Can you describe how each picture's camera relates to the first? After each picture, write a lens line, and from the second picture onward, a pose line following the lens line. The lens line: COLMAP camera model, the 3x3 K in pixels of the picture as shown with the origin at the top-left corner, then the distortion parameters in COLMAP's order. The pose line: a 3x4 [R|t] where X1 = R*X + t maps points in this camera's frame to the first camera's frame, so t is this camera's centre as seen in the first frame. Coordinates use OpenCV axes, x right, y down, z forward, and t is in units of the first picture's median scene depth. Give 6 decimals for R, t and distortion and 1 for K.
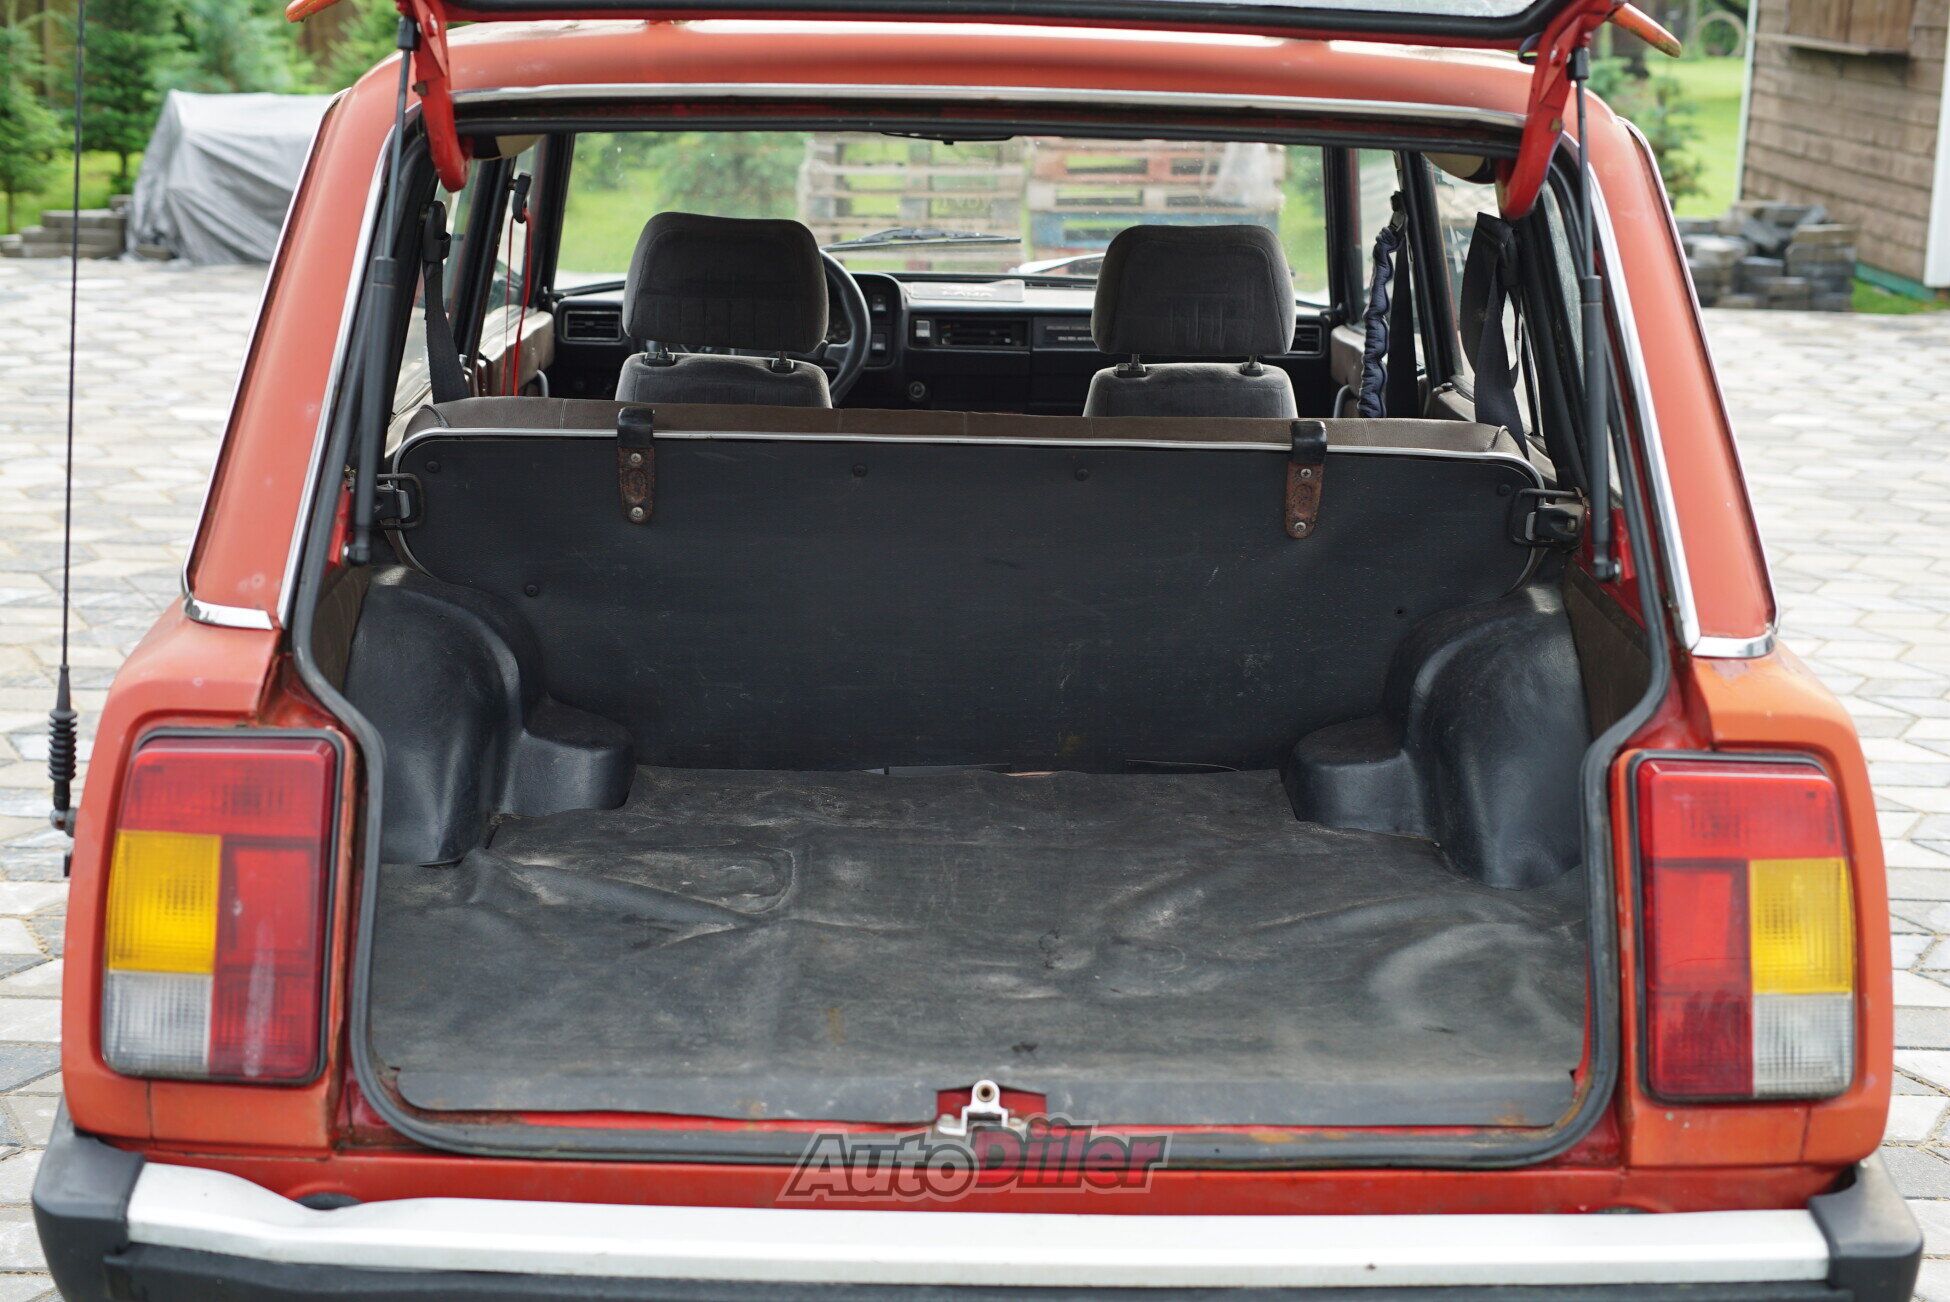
lens RADIAL K [[2865.8, 0, 975.0], [0, 2865.8, 651.0], [0, 0, 1]] dist [-0.003515, -0.038439]
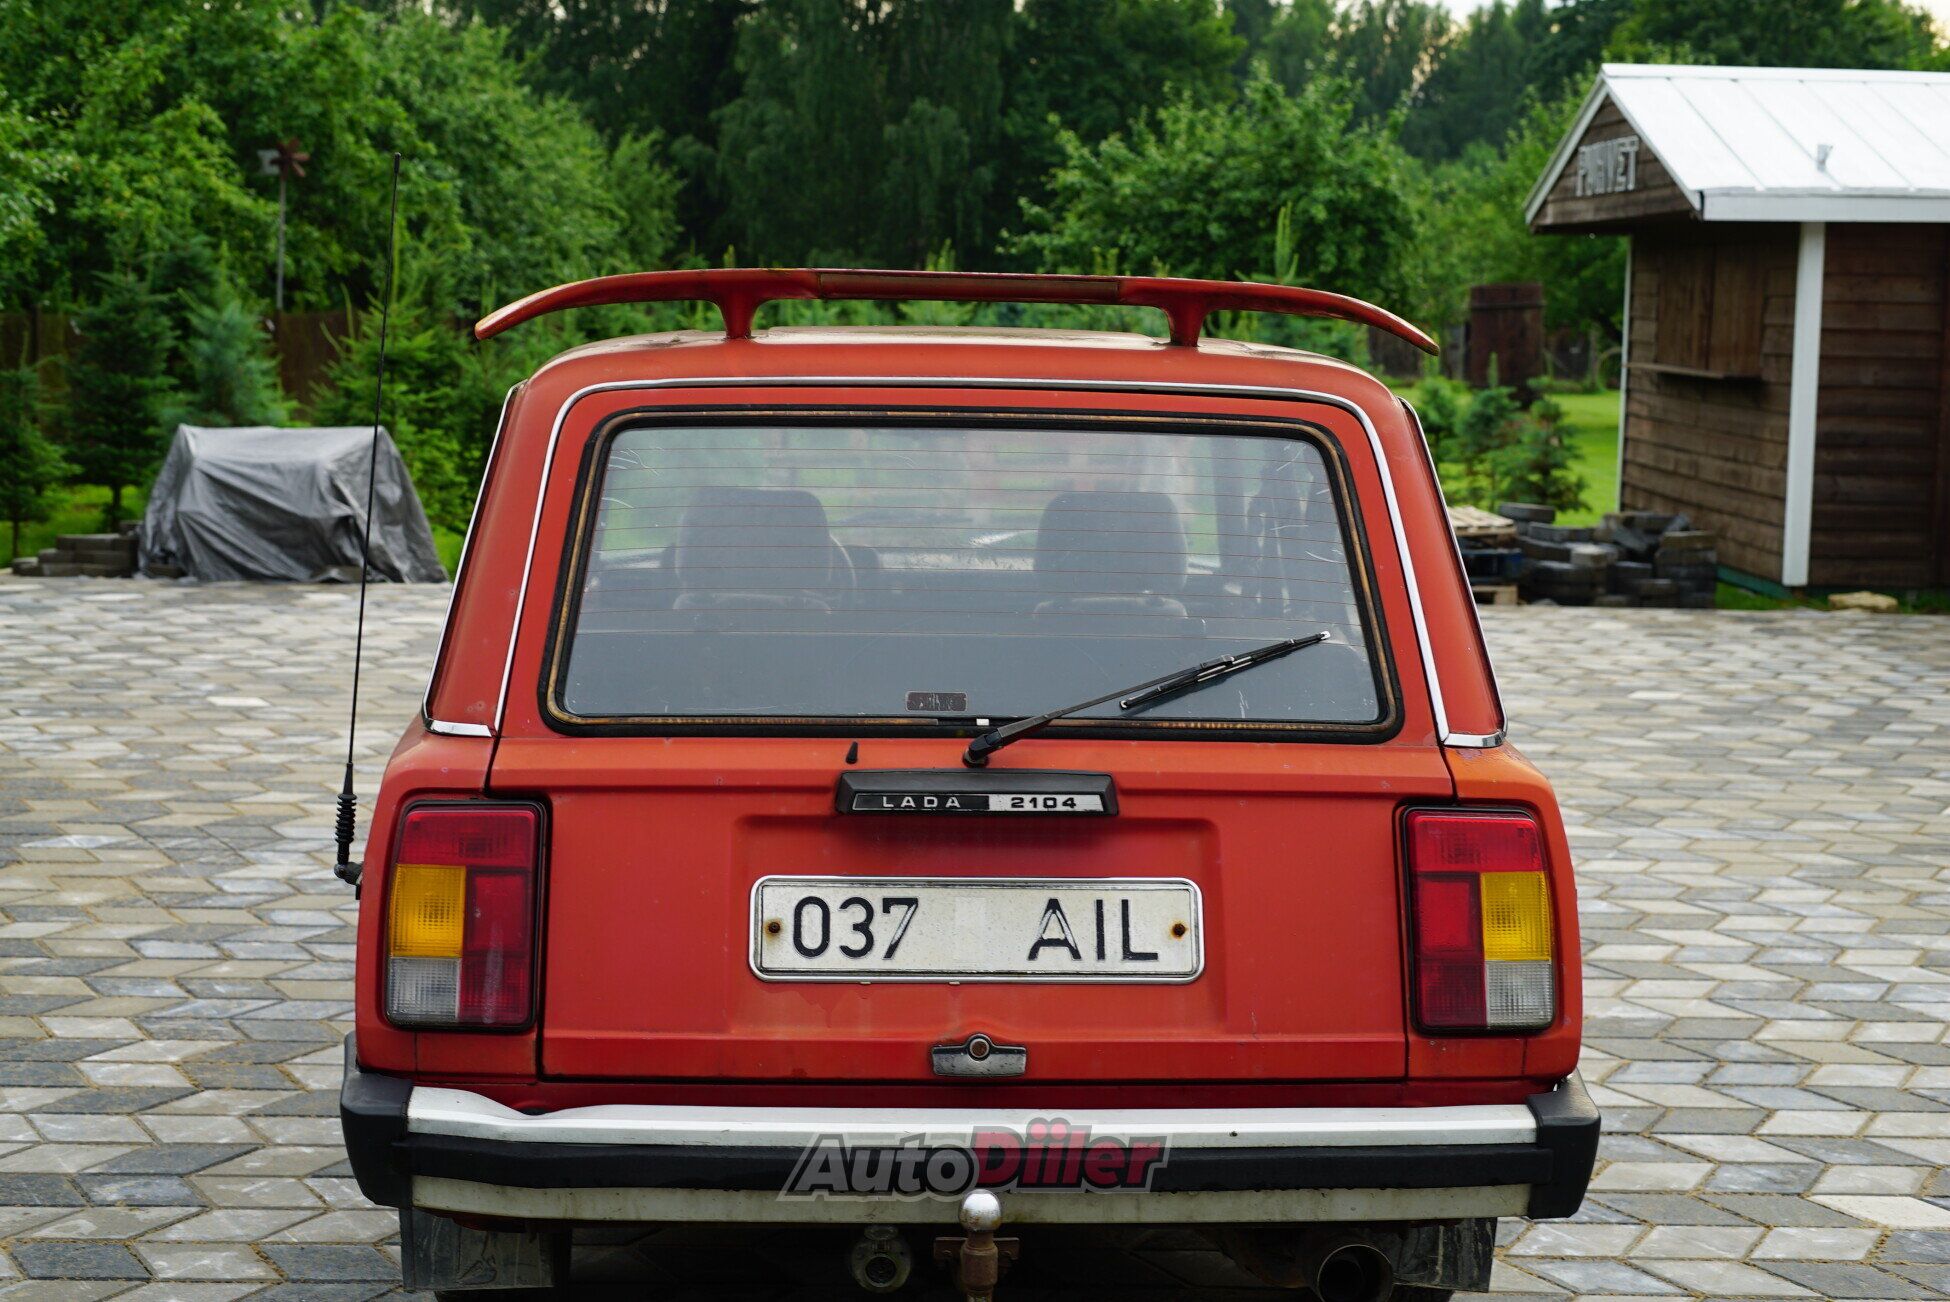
lens RADIAL K [[2865.8, 0, 975.0], [0, 2865.8, 651.0], [0, 0, 1]] dist [-0.003515, -0.038439]
pose [[0.999651, -0.010263, 0.024331, -0.006320], [0.013015, 0.993187, -0.115803, 0.025960], [-0.022977, 0.116079, 0.992974, -0.102438]]
